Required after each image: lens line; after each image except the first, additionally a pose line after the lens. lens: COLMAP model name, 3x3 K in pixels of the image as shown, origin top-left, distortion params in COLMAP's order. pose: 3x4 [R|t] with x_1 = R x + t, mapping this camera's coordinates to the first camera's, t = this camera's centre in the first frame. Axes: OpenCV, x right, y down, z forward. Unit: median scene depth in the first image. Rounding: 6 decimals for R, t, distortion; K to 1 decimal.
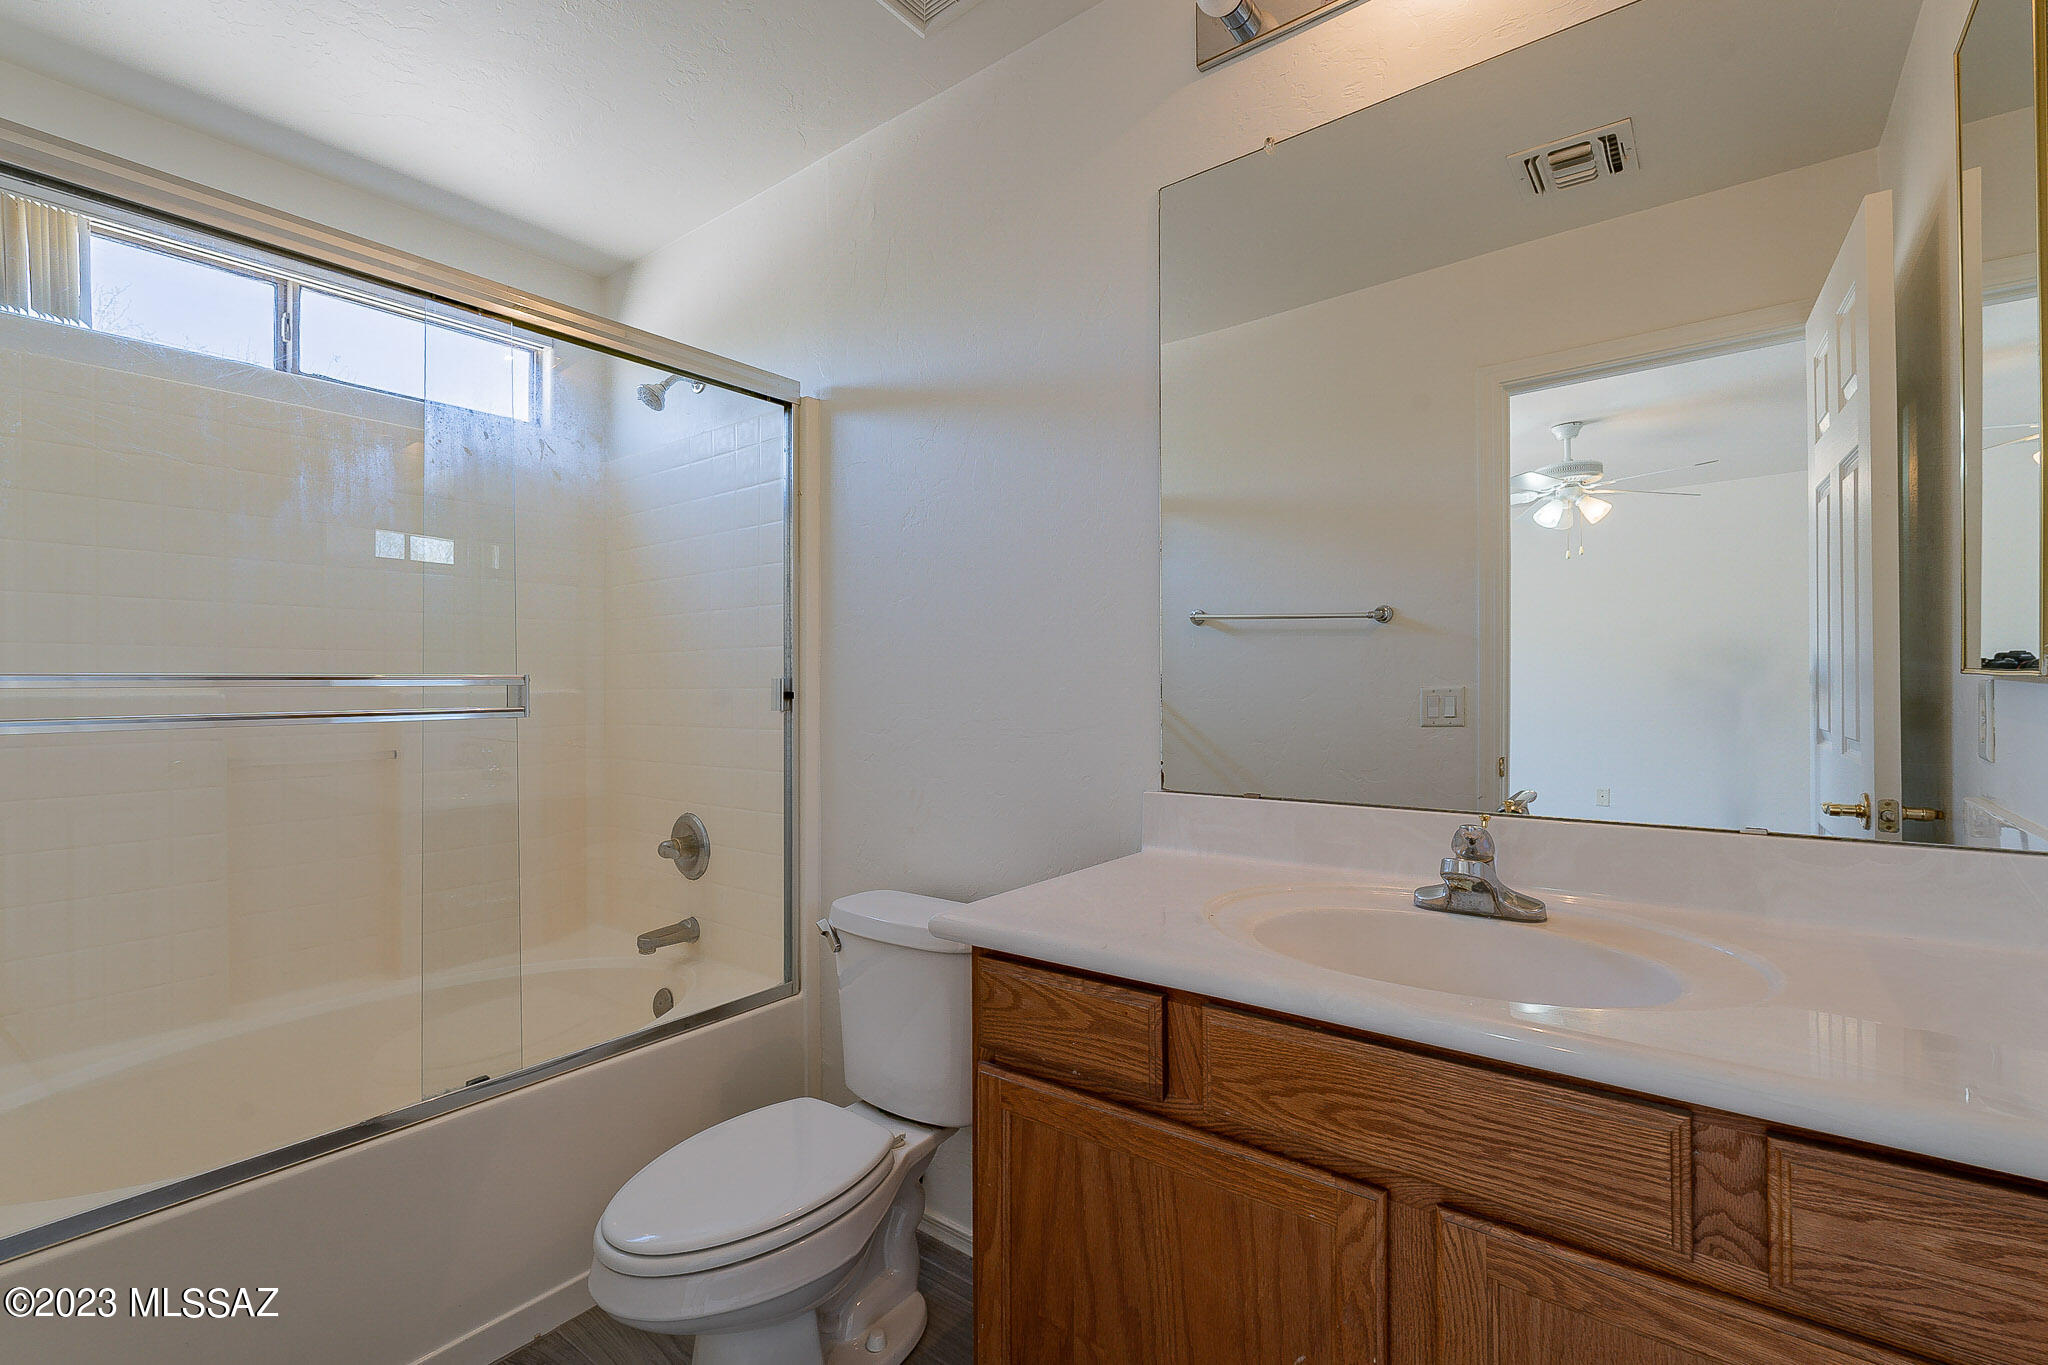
lens RADIAL K [[891.8, 0, 1020.8], [0, 891.8, 685.1], [0, 0, 1]] dist [-0.007702, 0.000212]
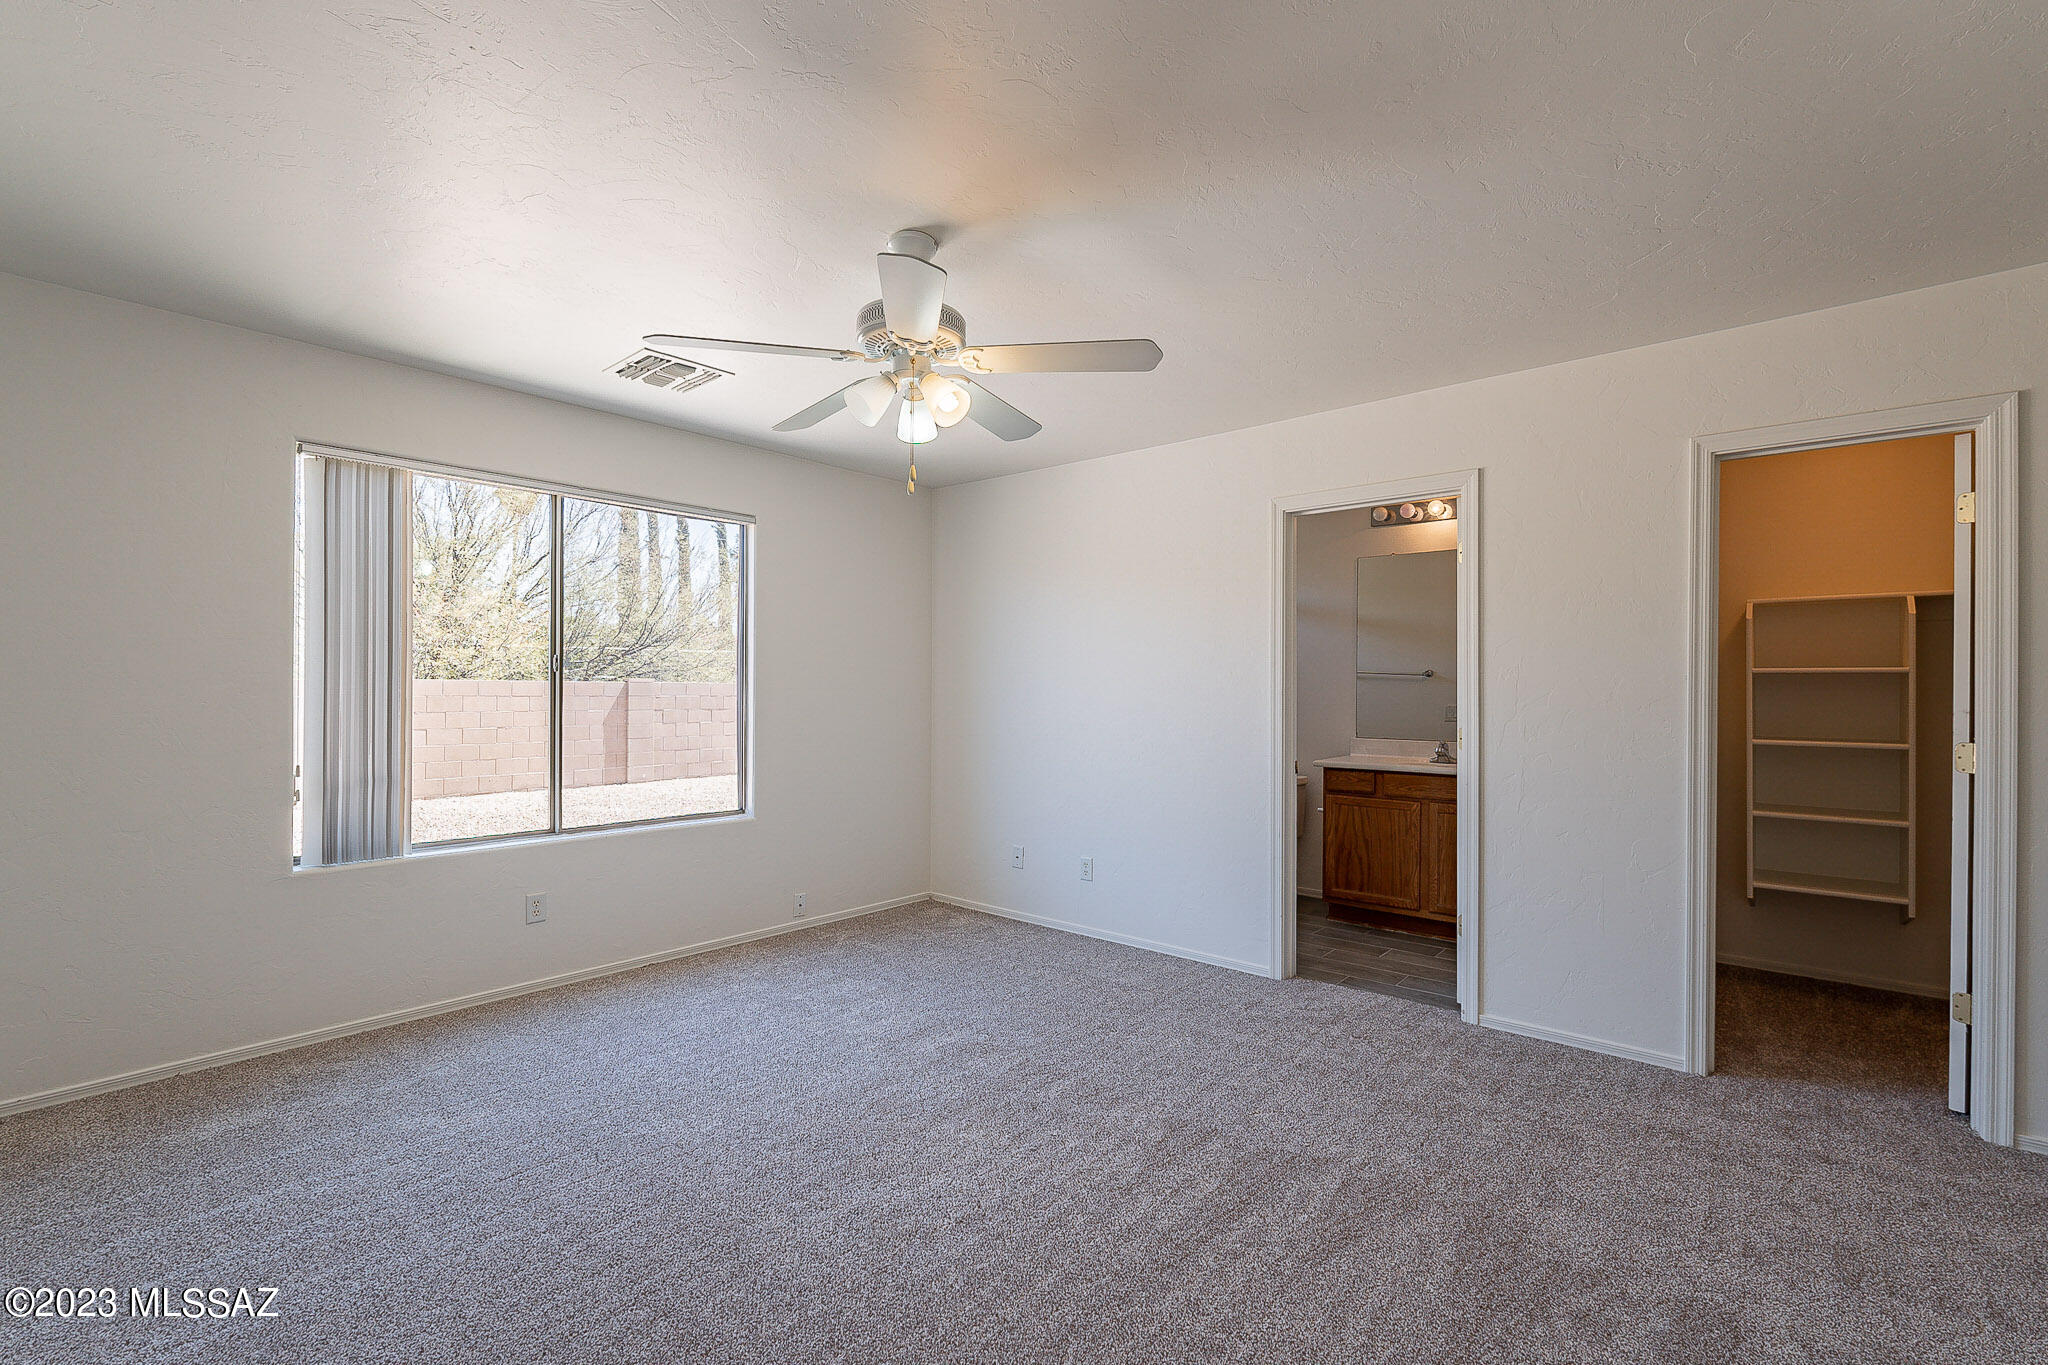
lens RADIAL K [[891.8, 0, 1020.8], [0, 891.8, 685.1], [0, 0, 1]] dist [-0.007702, 0.000212]
pose [[0.997997, 0.007144, -0.062852, -1.432833], [-0.007191, 0.999974, -0.000528, -0.107278], [0.062847, 0.000979, 0.998023, -3.889419]]
